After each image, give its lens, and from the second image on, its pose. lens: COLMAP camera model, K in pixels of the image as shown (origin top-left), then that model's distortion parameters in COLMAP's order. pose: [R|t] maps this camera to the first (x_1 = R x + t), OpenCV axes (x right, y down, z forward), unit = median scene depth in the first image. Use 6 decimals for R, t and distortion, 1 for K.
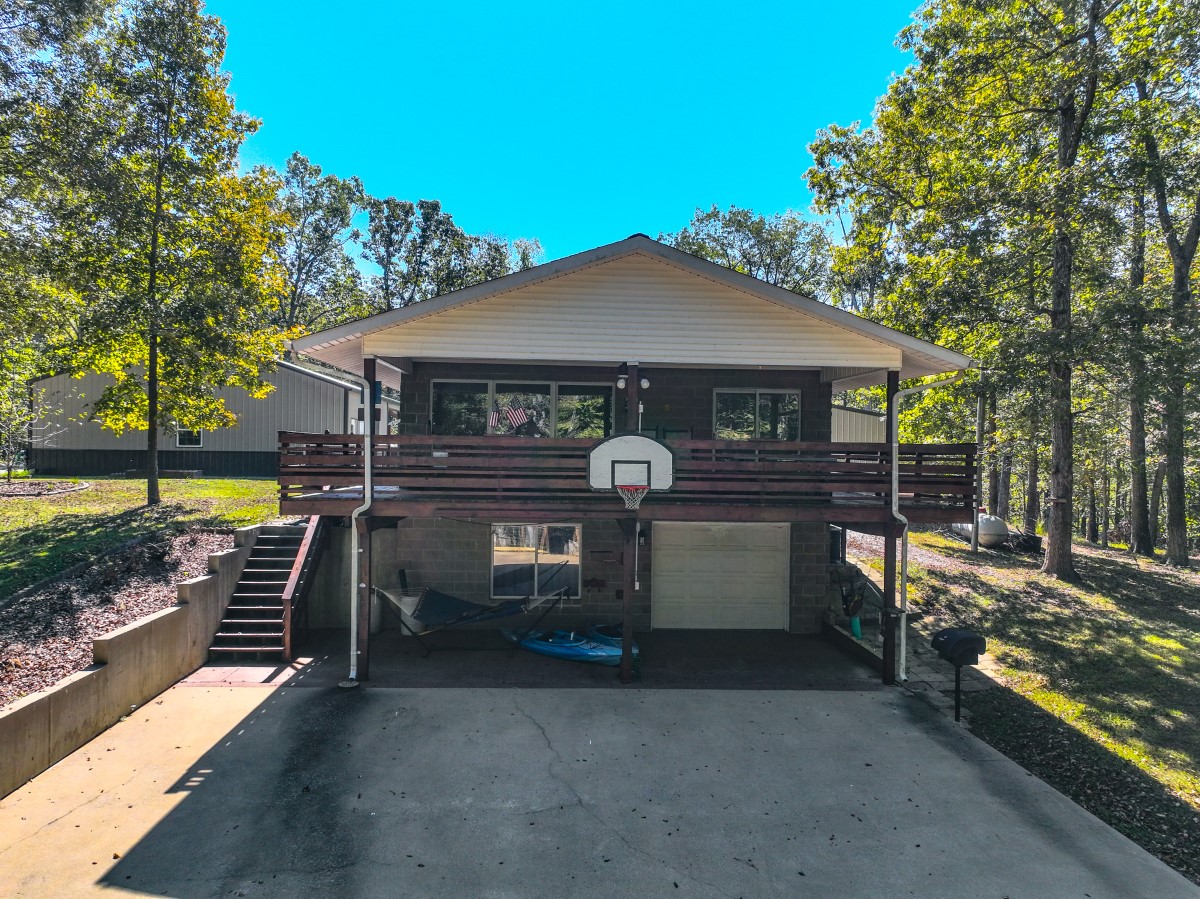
lens RADIAL K [[822.8, 0, 595.7], [0, 822.8, 451.6], [0, 0, 1]] dist [0.005164, 0.007888]
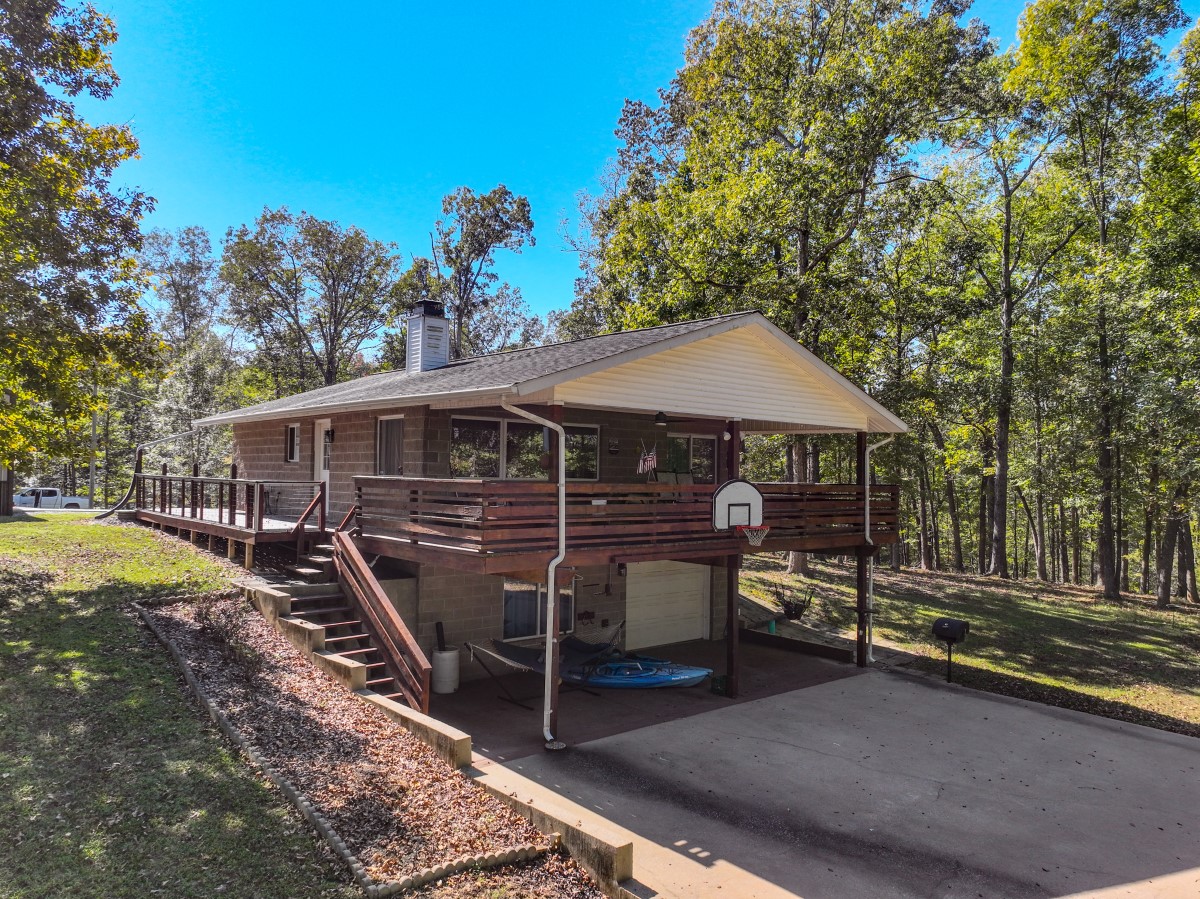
lens RADIAL K [[822.8, 0, 593.9], [0, 822.8, 449.2], [0, 0, 1]] dist [0.005164, 0.007888]
pose [[0.801371, 0.012997, 0.598027, -0.892281], [-0.003308, 0.999845, -0.017296, -0.049362], [-0.598159, 0.011882, 0.801290, 0.211969]]
